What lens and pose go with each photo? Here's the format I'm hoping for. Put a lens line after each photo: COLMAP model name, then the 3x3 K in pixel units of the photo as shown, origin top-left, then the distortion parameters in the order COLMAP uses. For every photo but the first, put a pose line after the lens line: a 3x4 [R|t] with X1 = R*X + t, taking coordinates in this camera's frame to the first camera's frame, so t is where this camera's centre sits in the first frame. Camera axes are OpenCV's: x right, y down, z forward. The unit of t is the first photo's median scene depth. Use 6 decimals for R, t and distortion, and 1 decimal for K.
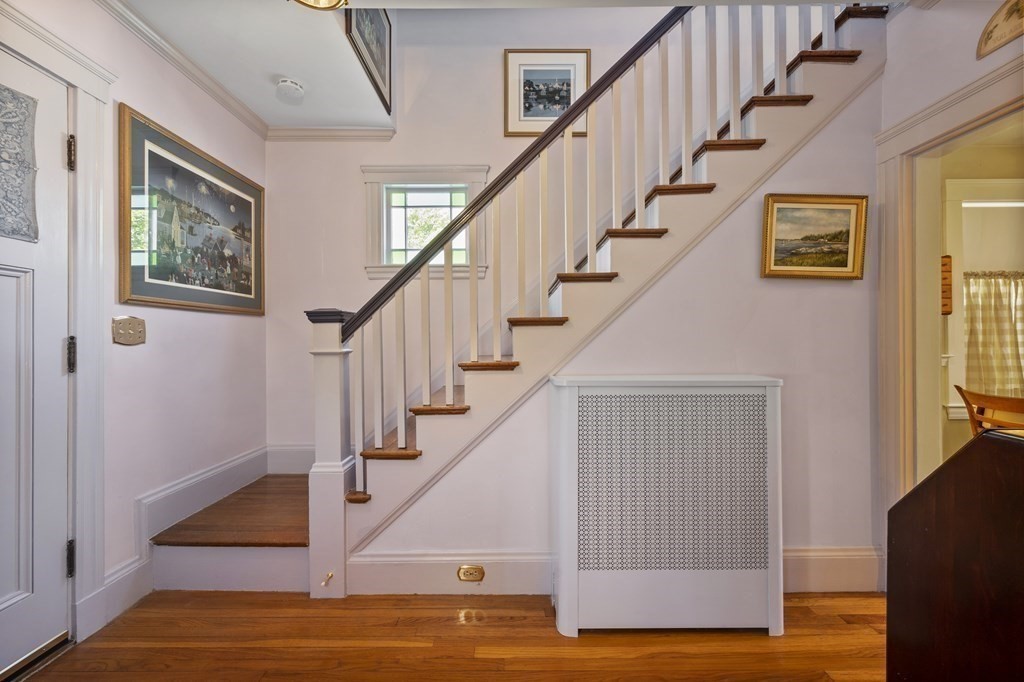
lens RADIAL K [[413.6, 0, 513.7], [0, 413.6, 338.9], [0, 0, 1]] dist [-0.001568, -0.000119]
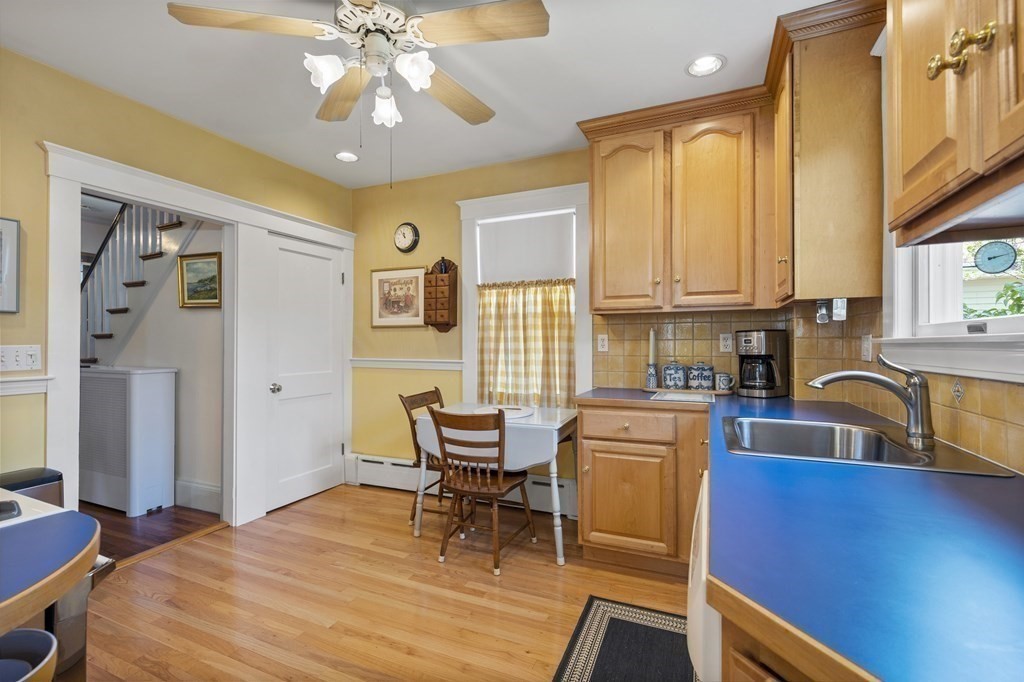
lens RADIAL K [[448.8, 0, 511.6], [0, 448.8, 342.7], [0, 0, 1]] dist [-0.001412, -0.000082]
pose [[0.912862, 0.000580, -0.408268, 1.977808], [0.000702, 0.999995, 0.002992, -0.014743], [0.408268, -0.003018, 0.912857, -0.044650]]
